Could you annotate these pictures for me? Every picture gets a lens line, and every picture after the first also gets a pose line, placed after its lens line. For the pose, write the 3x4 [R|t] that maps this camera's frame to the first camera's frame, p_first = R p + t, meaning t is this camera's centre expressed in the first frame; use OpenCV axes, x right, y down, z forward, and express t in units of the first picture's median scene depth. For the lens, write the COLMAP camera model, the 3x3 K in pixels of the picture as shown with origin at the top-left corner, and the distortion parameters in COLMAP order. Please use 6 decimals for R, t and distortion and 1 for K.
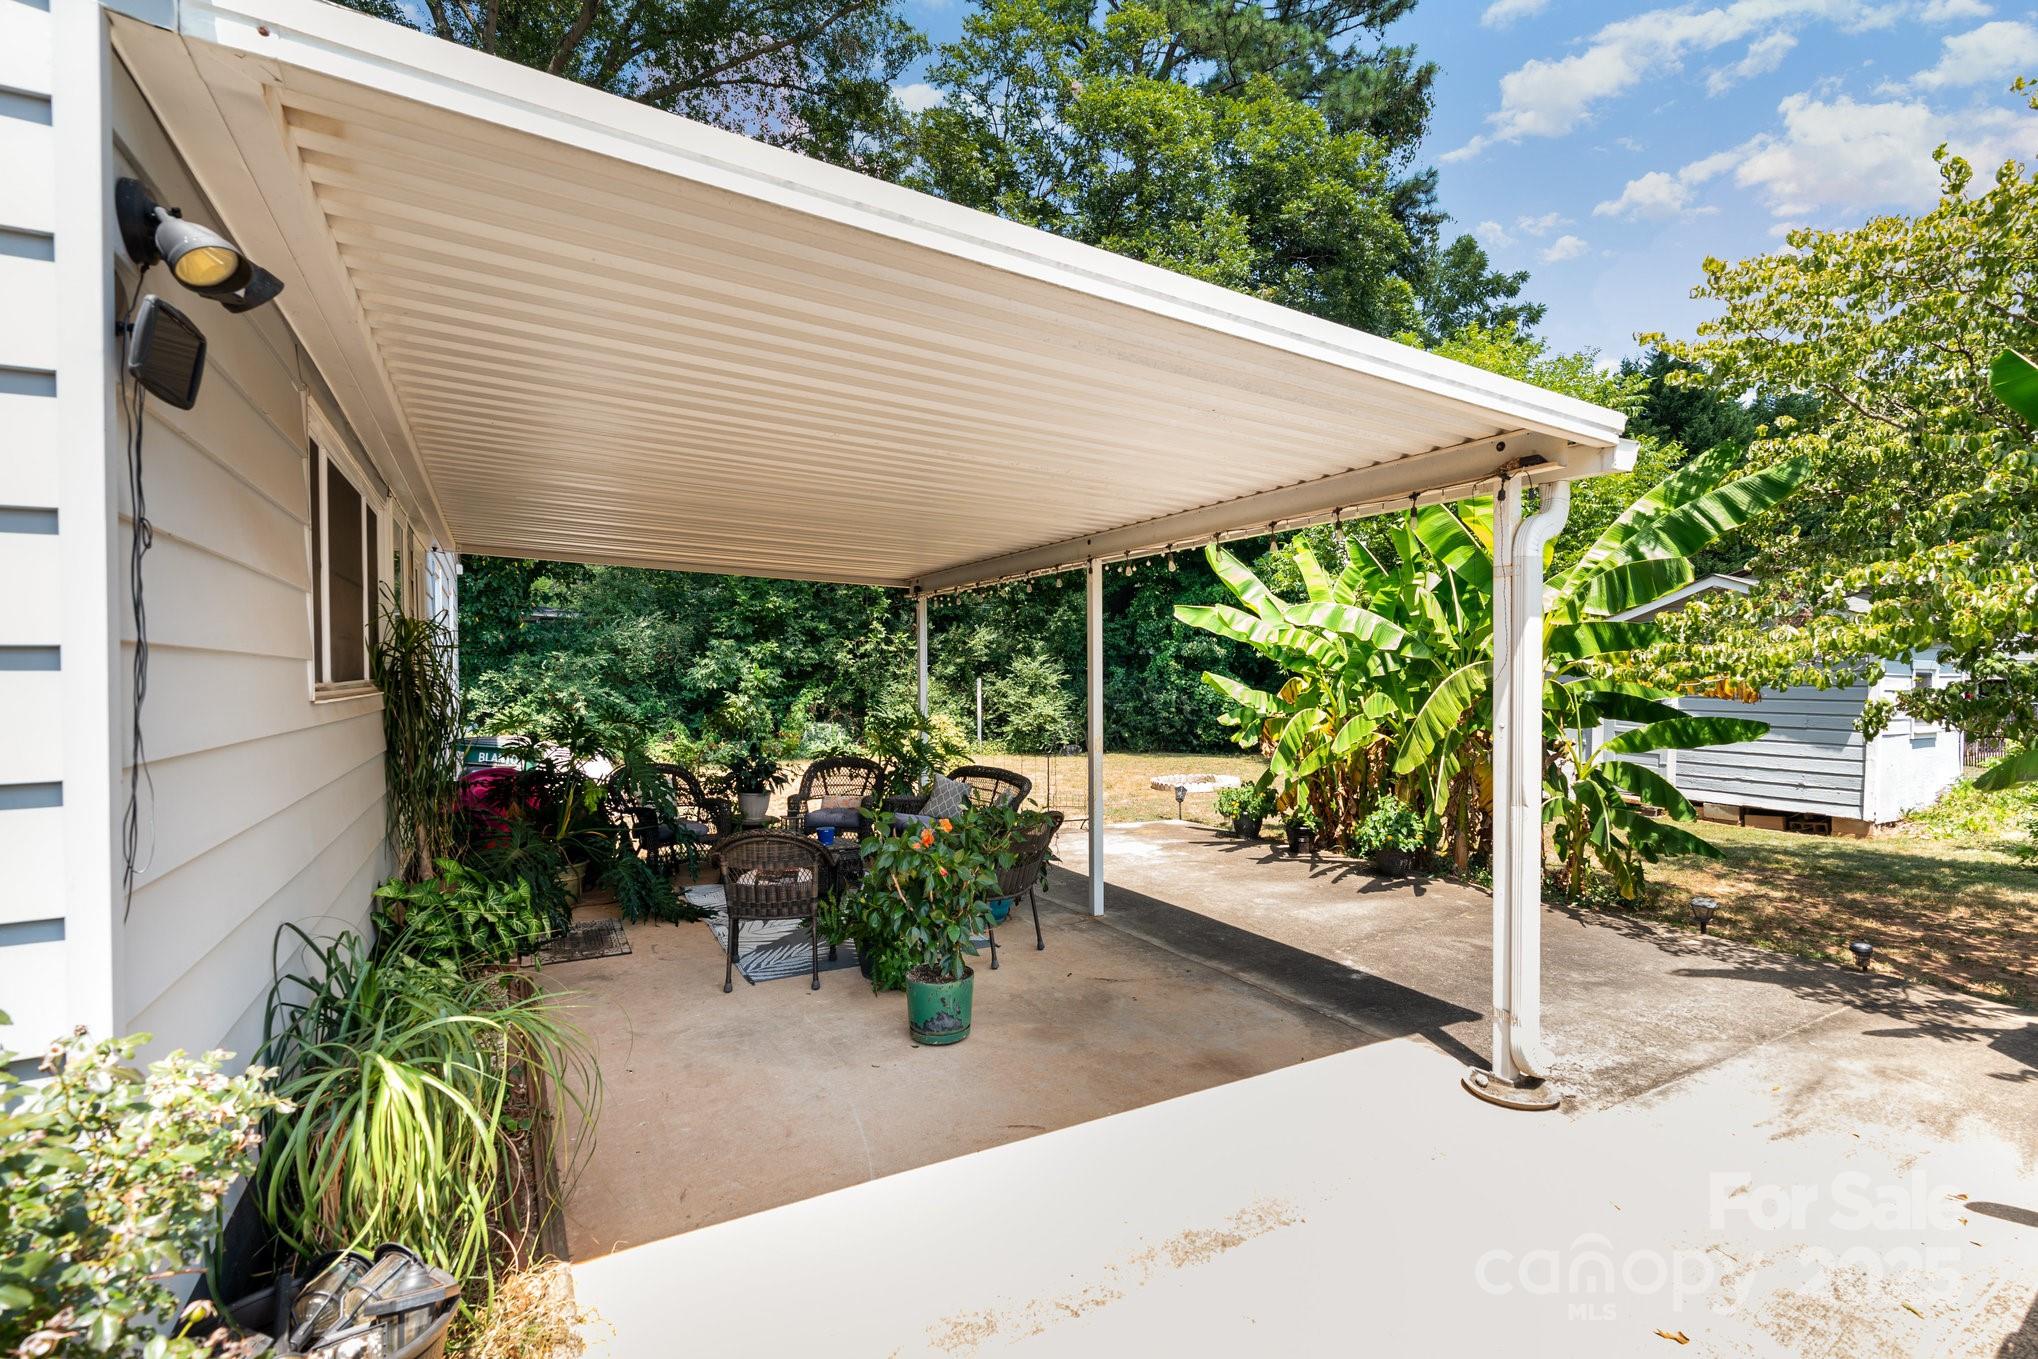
lens RADIAL K [[941.1, 0, 1019.3], [0, 941.1, 682.1], [0, 0, 1]] dist [-0.008767, 0.003233]
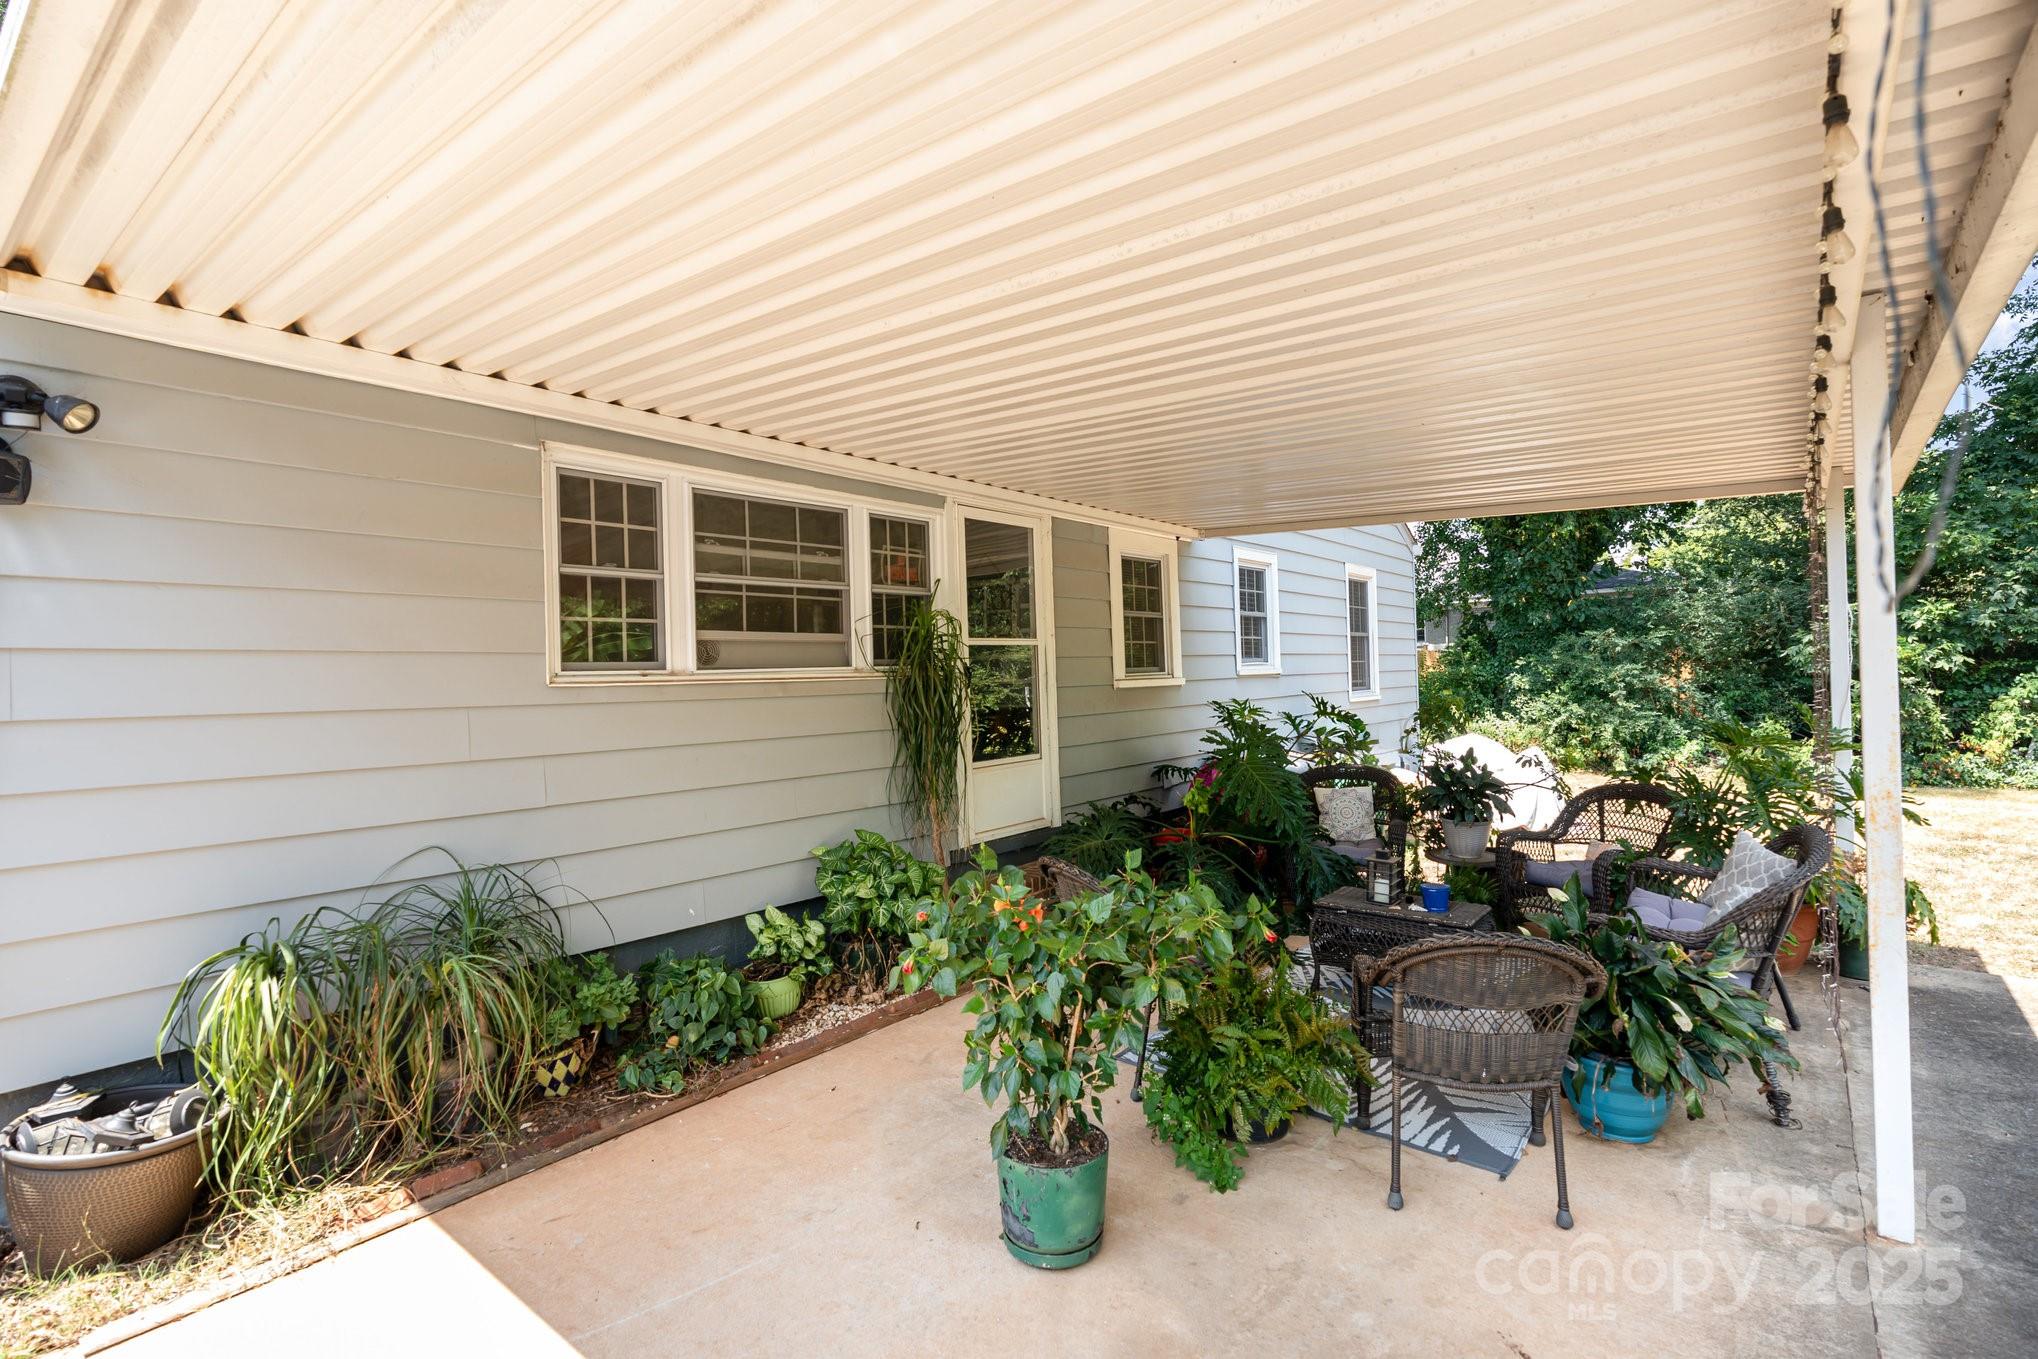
lens RADIAL K [[941.1, 0, 1006.8], [0, 941.1, 664.8], [0, 0, 1]] dist [-0.008767, 0.003233]
pose [[0.369216, -0.009198, -0.929298, 0.284109], [0.006409, 0.999952, -0.007350, 0.003271], [0.929321, -0.003242, 0.369258, 0.449455]]
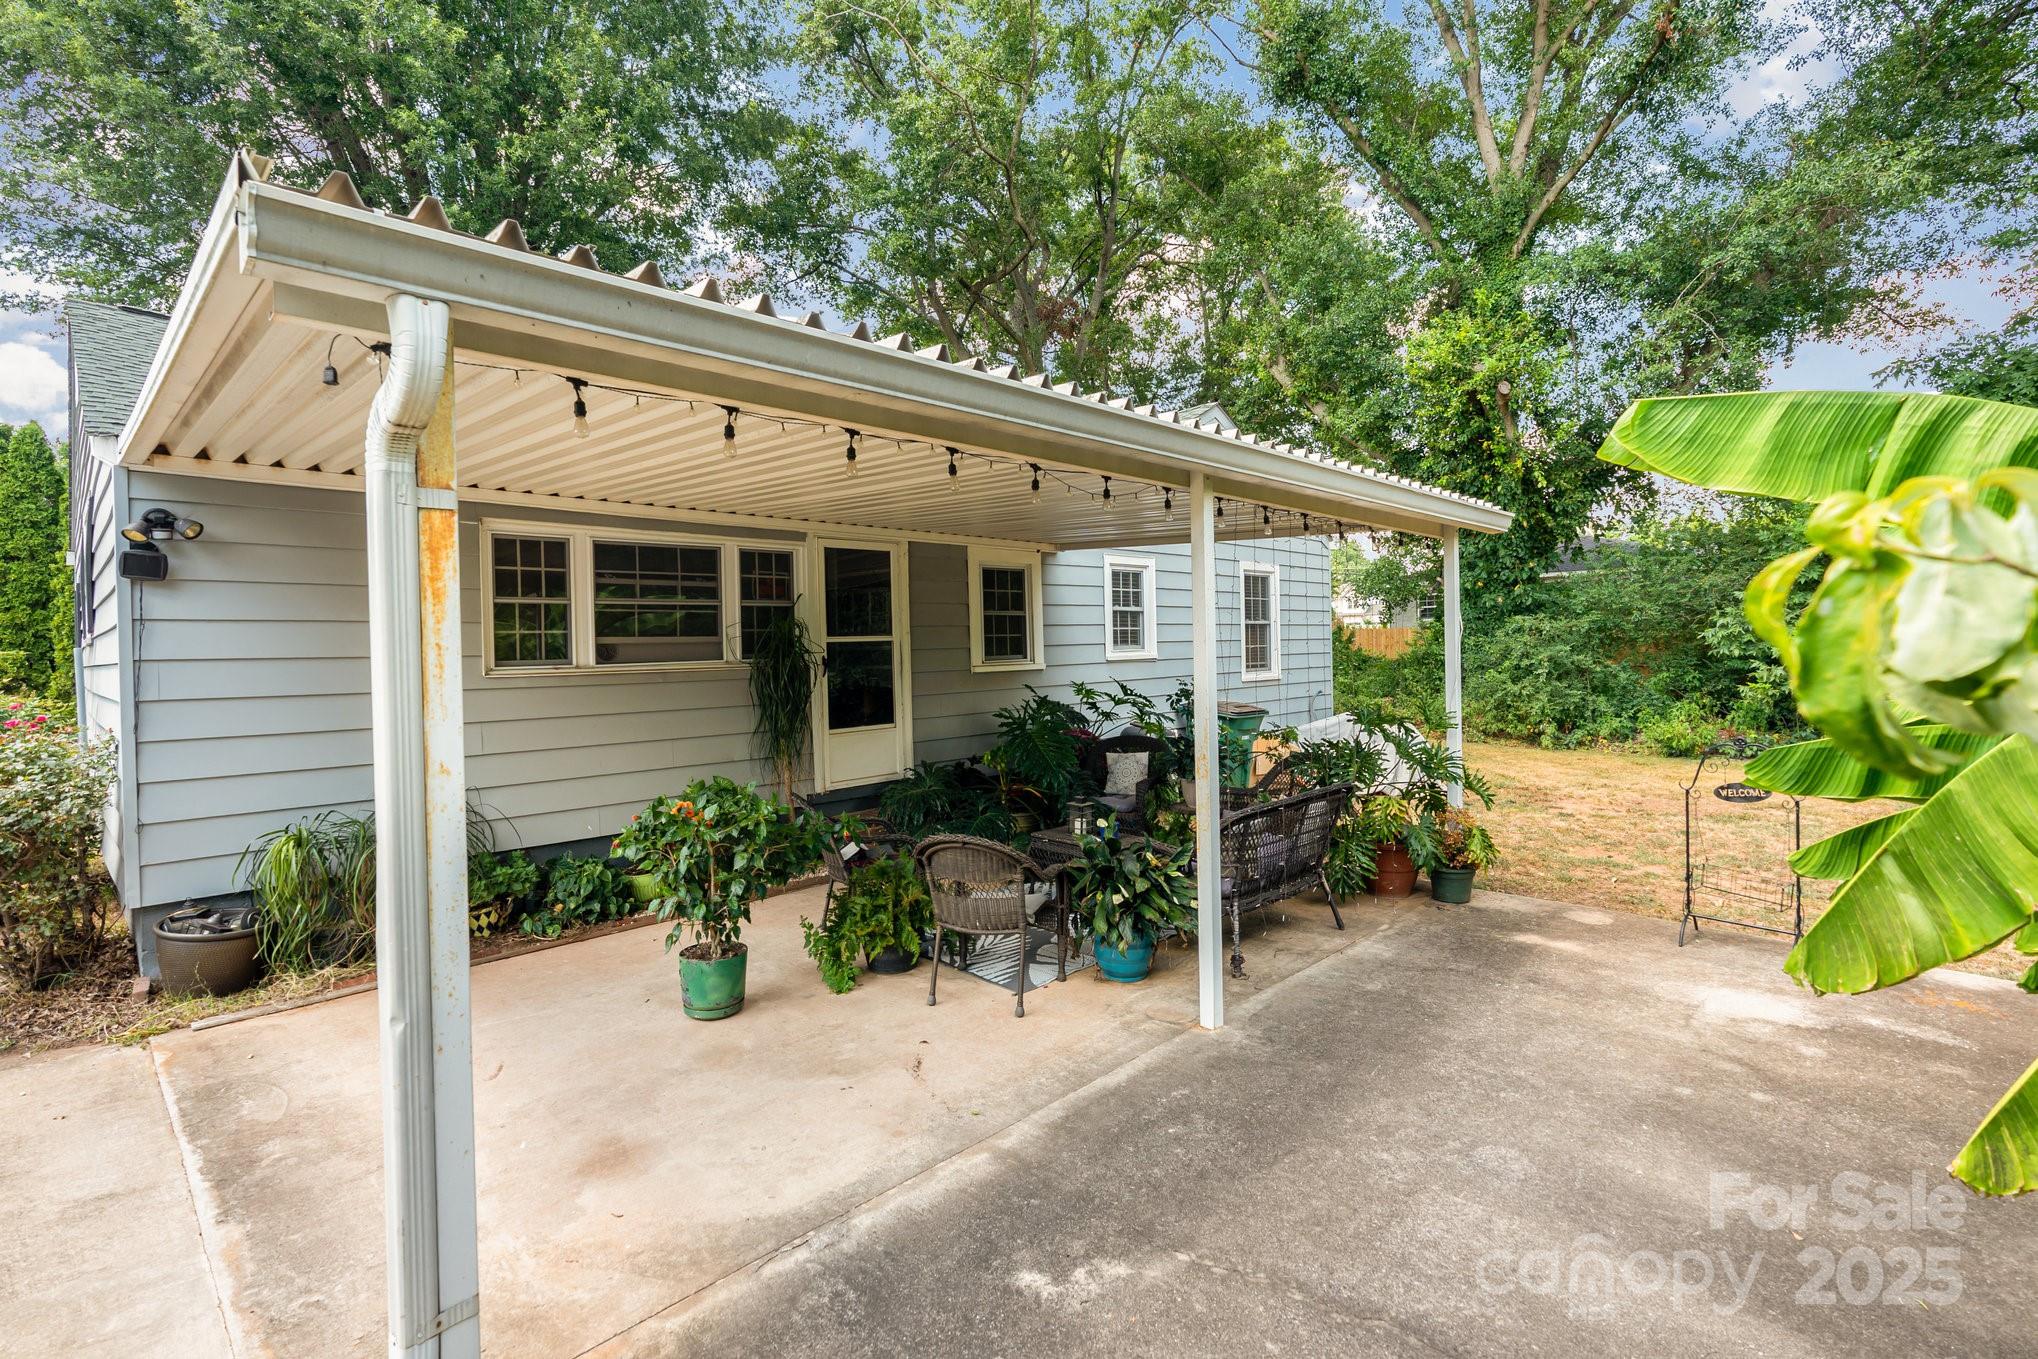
lens RADIAL K [[941.1, 0, 1029.9], [0, 941.1, 641.3], [0, 0, 1]] dist [-0.008767, 0.003233]
pose [[0.288417, 0.003703, -0.957498, 0.611228], [0.001155, 0.999990, 0.004215, -0.023856], [0.957504, -0.002322, 0.288410, 0.620886]]
